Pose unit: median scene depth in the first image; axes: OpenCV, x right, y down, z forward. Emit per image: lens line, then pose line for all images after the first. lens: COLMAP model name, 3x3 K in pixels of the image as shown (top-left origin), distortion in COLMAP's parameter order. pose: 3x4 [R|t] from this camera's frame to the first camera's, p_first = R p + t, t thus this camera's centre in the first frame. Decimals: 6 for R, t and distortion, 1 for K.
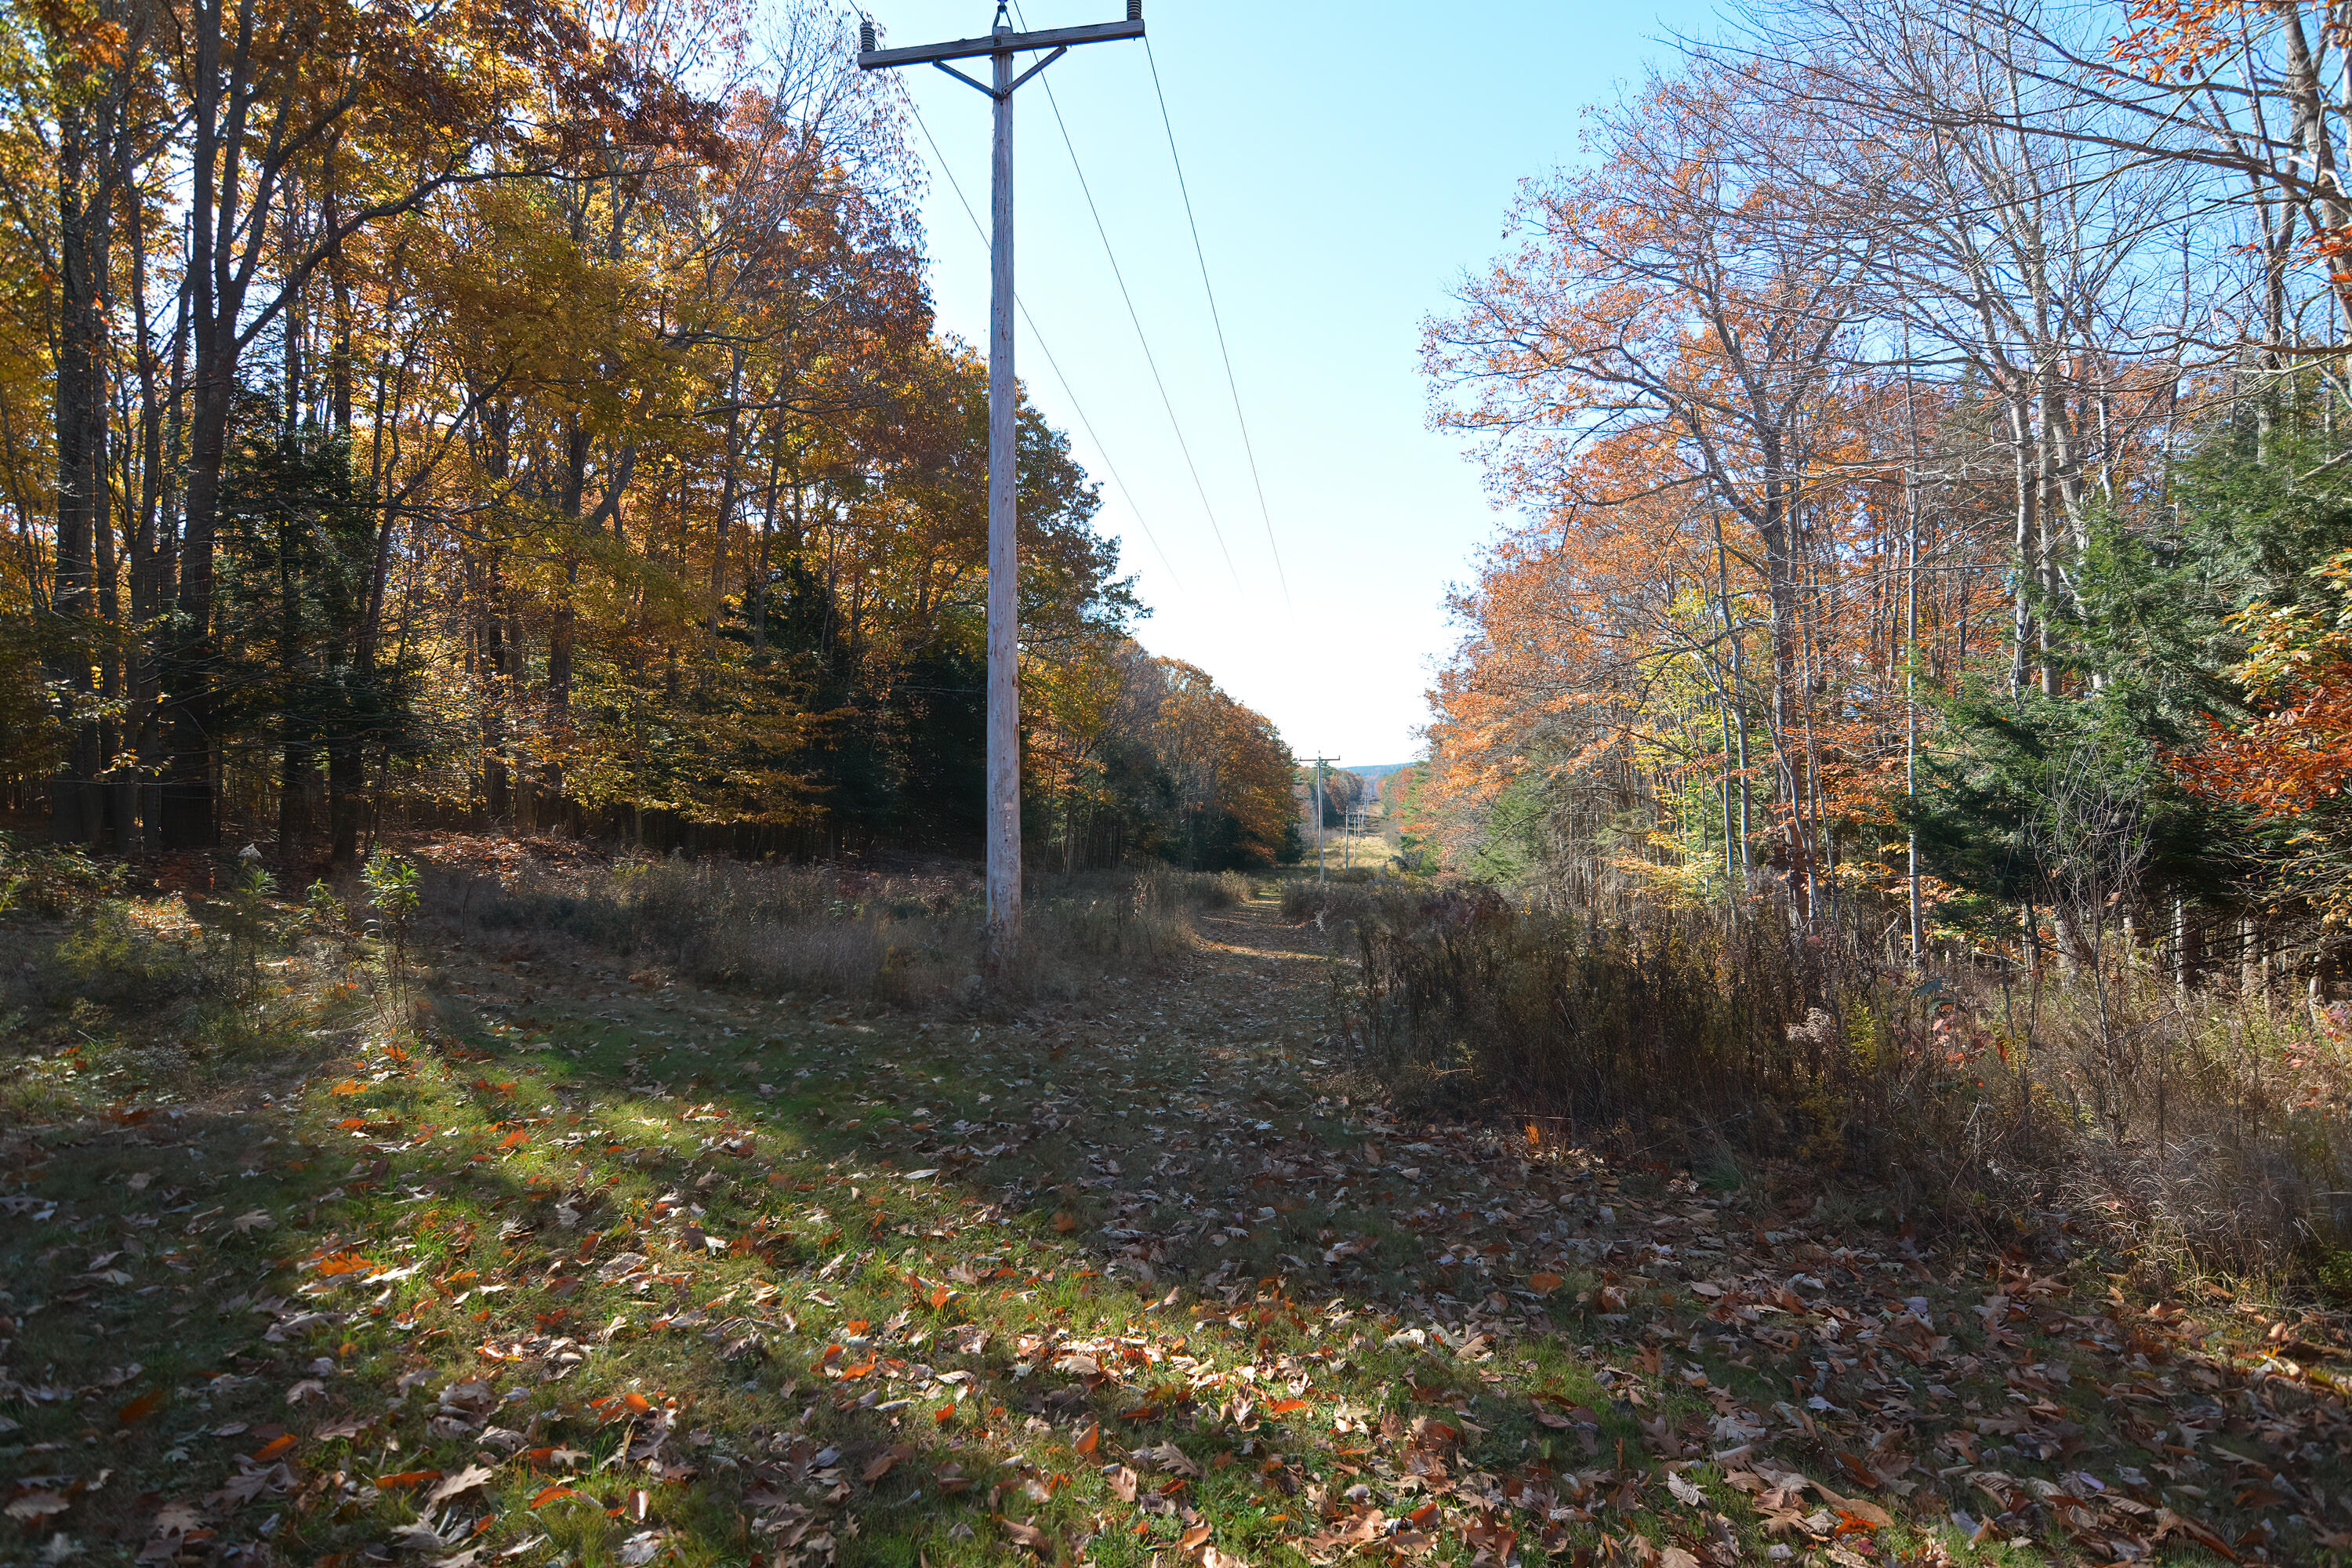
lens RADIAL K [[1011.0, 0, 1184.2], [0, 1011.0, 813.3], [0, 0, 1]] dist [-0.000742, 0.000011]
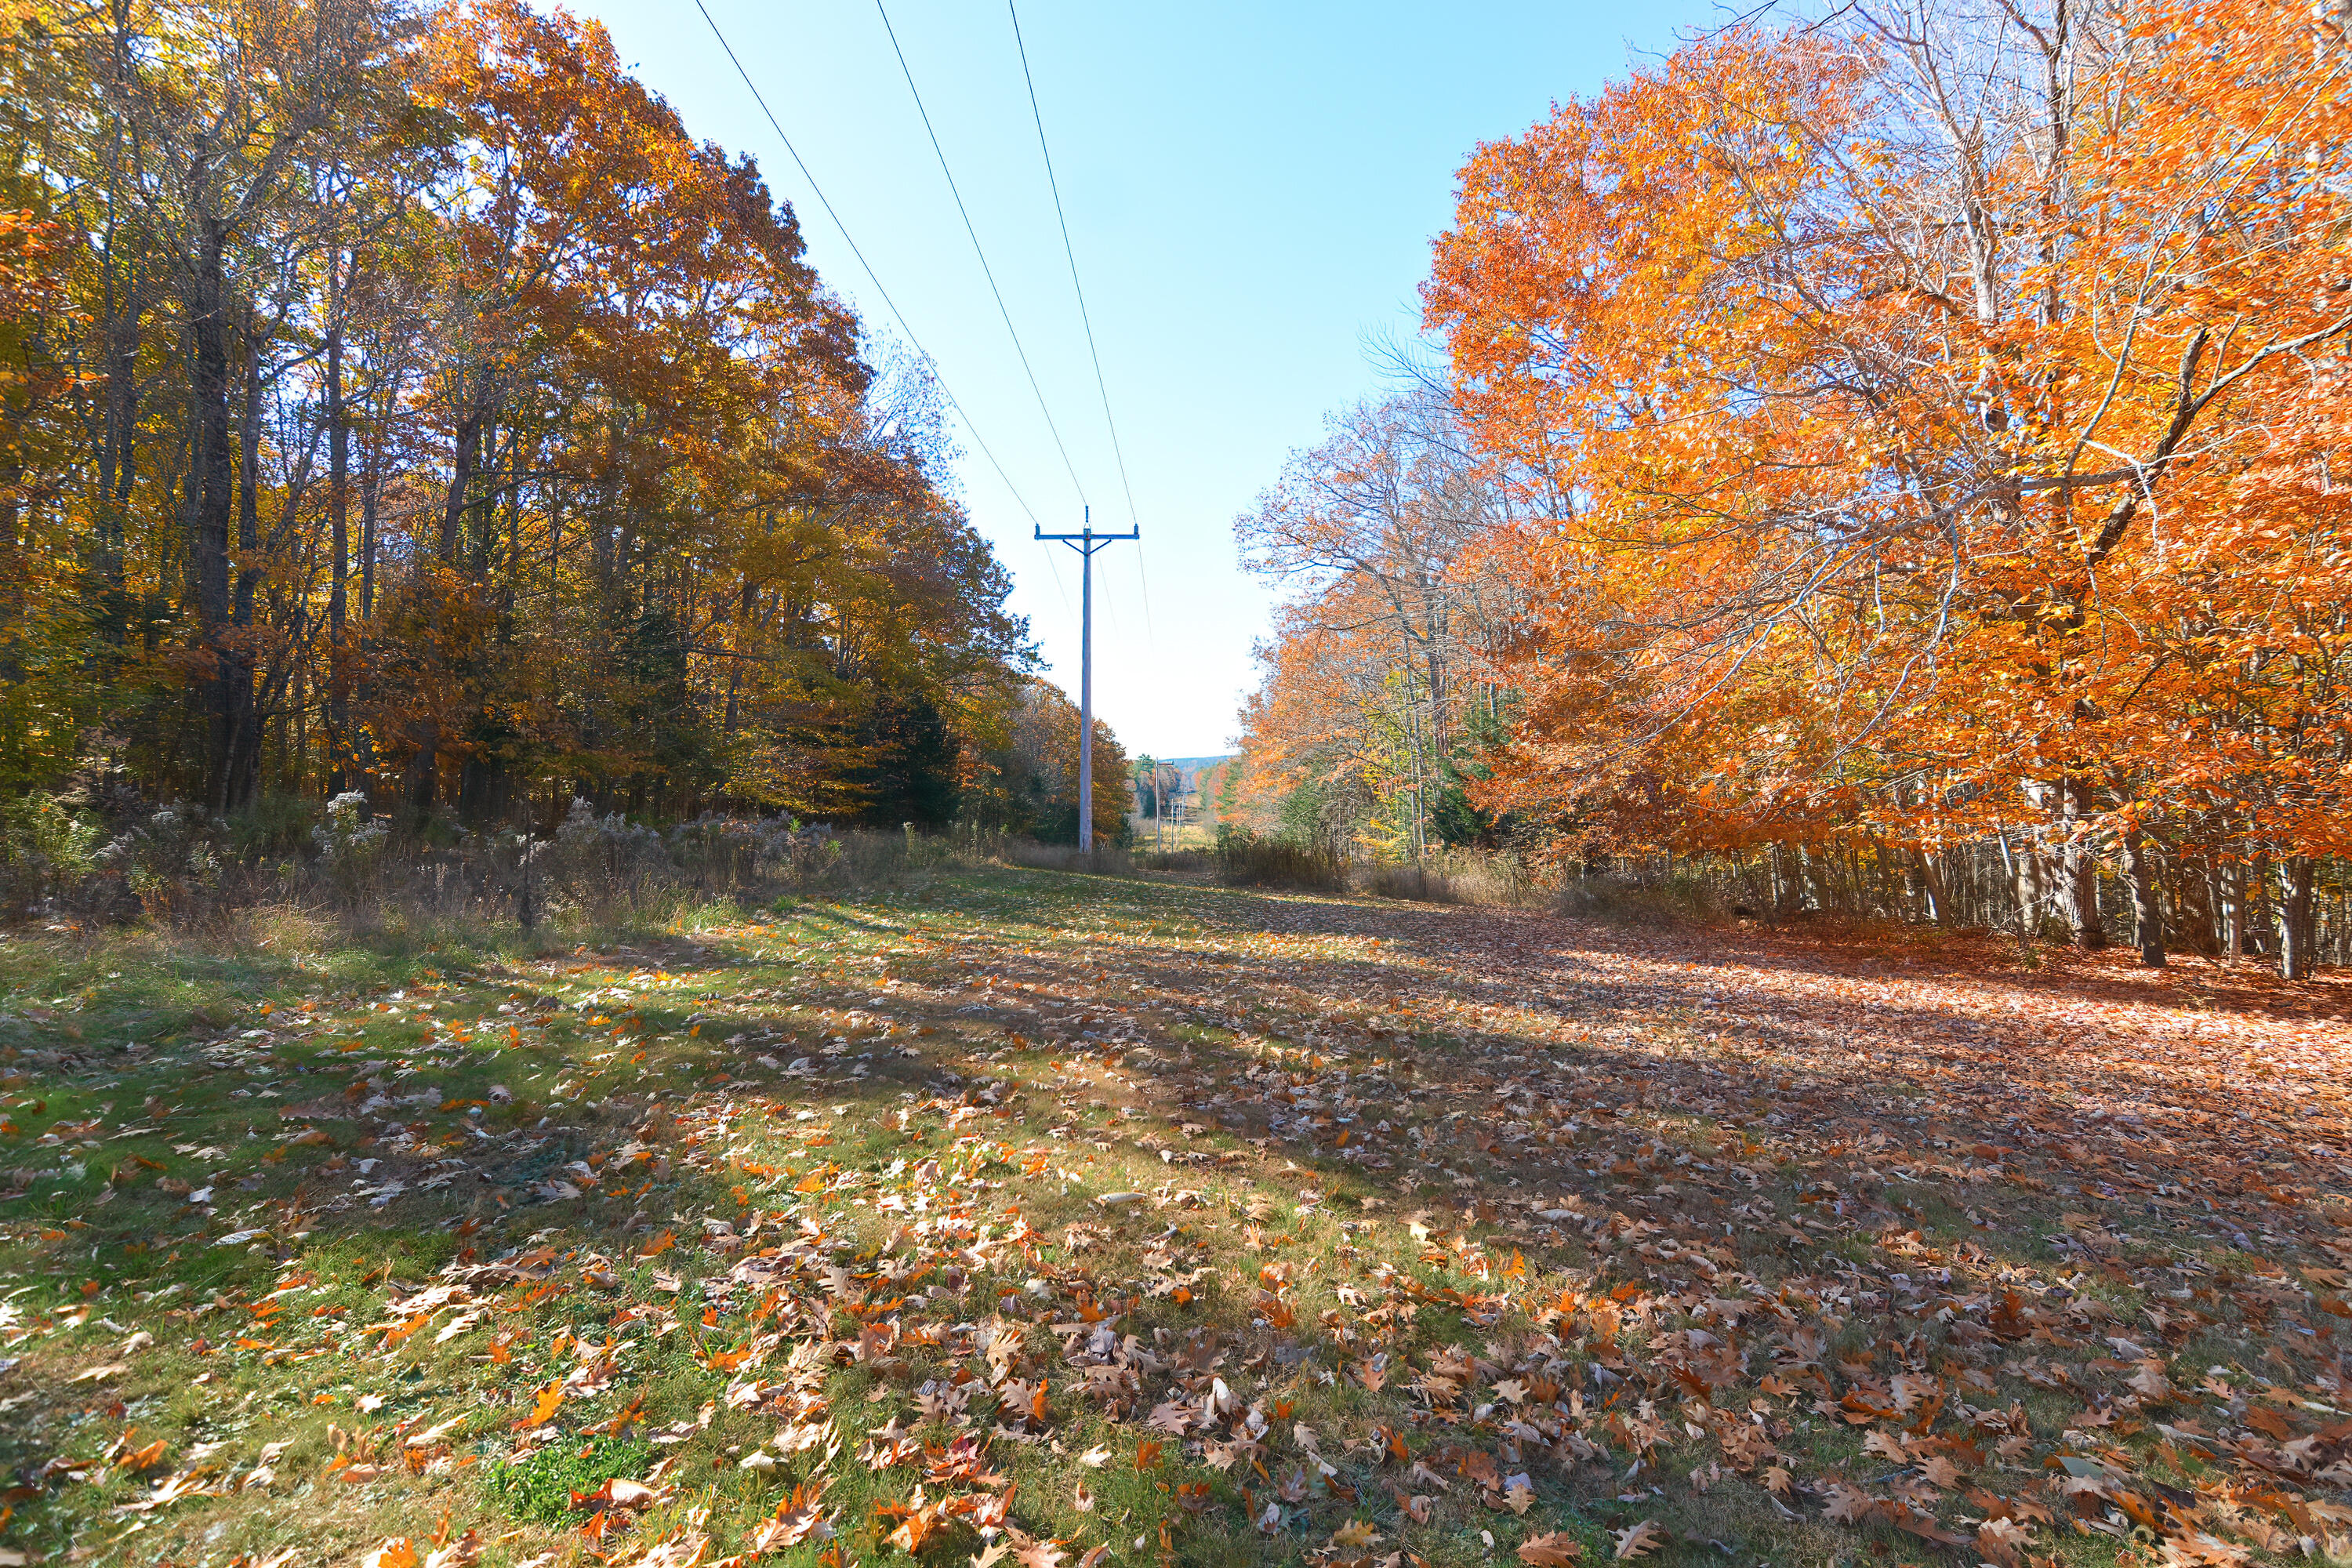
lens RADIAL K [[1011.0, 0, 1184.2], [0, 1011.0, 813.3], [0, 0, 1]] dist [-0.000742, 0.000011]
pose [[0.983832, 0.002904, 0.179071, -0.081064], [-0.004736, 0.999941, 0.009803, -0.004601], [-0.179032, -0.010493, 0.983787, -0.353042]]
